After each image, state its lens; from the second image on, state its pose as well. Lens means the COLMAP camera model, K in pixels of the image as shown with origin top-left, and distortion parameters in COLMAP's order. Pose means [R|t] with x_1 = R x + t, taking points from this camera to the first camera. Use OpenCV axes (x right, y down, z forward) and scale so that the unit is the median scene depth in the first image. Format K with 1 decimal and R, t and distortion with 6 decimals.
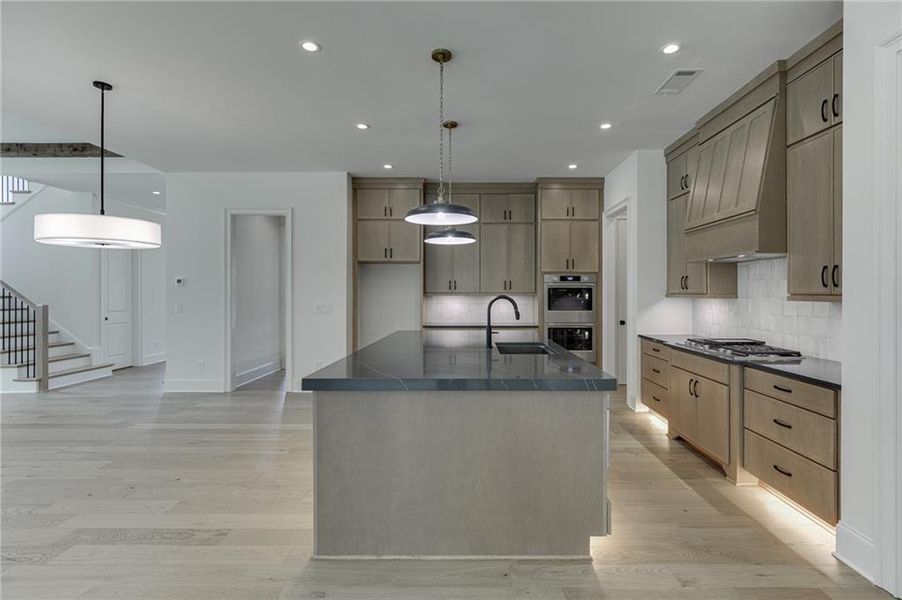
lens RADIAL K [[427.2, 0, 471.5], [0, 427.2, 293.4], [0, 0, 1]] dist [-0.006727, 0.000868]
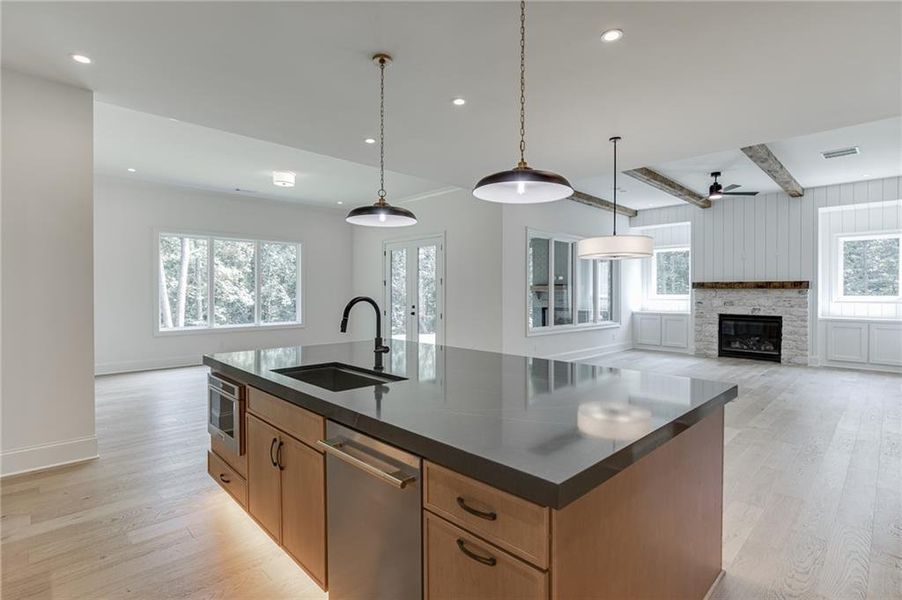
lens RADIAL K [[436.6, 0, 450.1], [0, 436.6, 294.7], [0, 0, 1]] dist [-0.012459, 0.000514]
pose [[-0.714387, 0.004472, -0.699736, 0.264055], [-0.004855, 0.999924, 0.011346, -0.003942], [0.699734, 0.011502, -0.714311, 0.900880]]
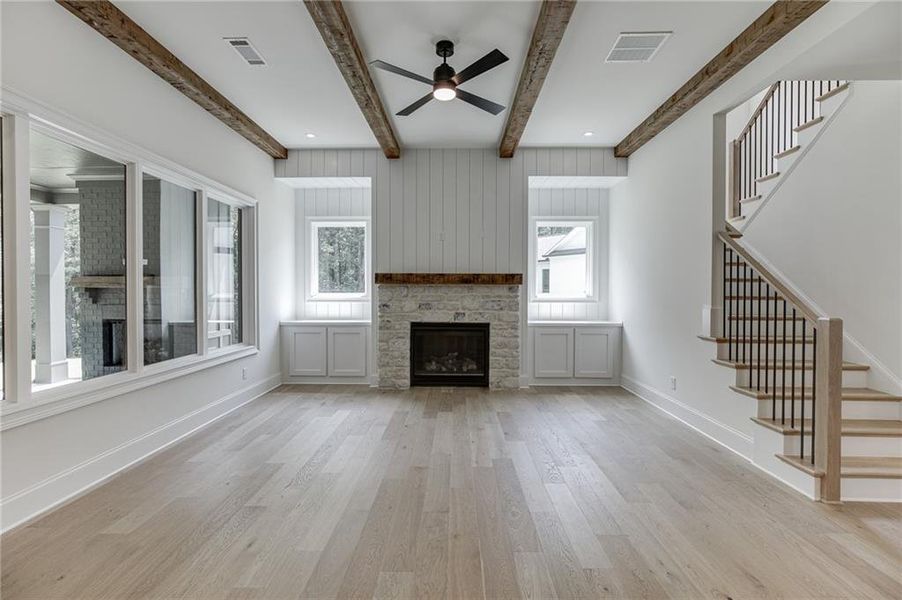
lens RADIAL K [[407.9, 0, 446.2], [0, 407.9, 293.9], [0, 0, 1]] dist [-0.014889, -0.000256]
pose [[-0.023550, 0.011511, -0.999656, -0.545796], [-0.007000, 0.999907, 0.011679, -0.000613], [0.999698, 0.007272, -0.023467, 0.572393]]
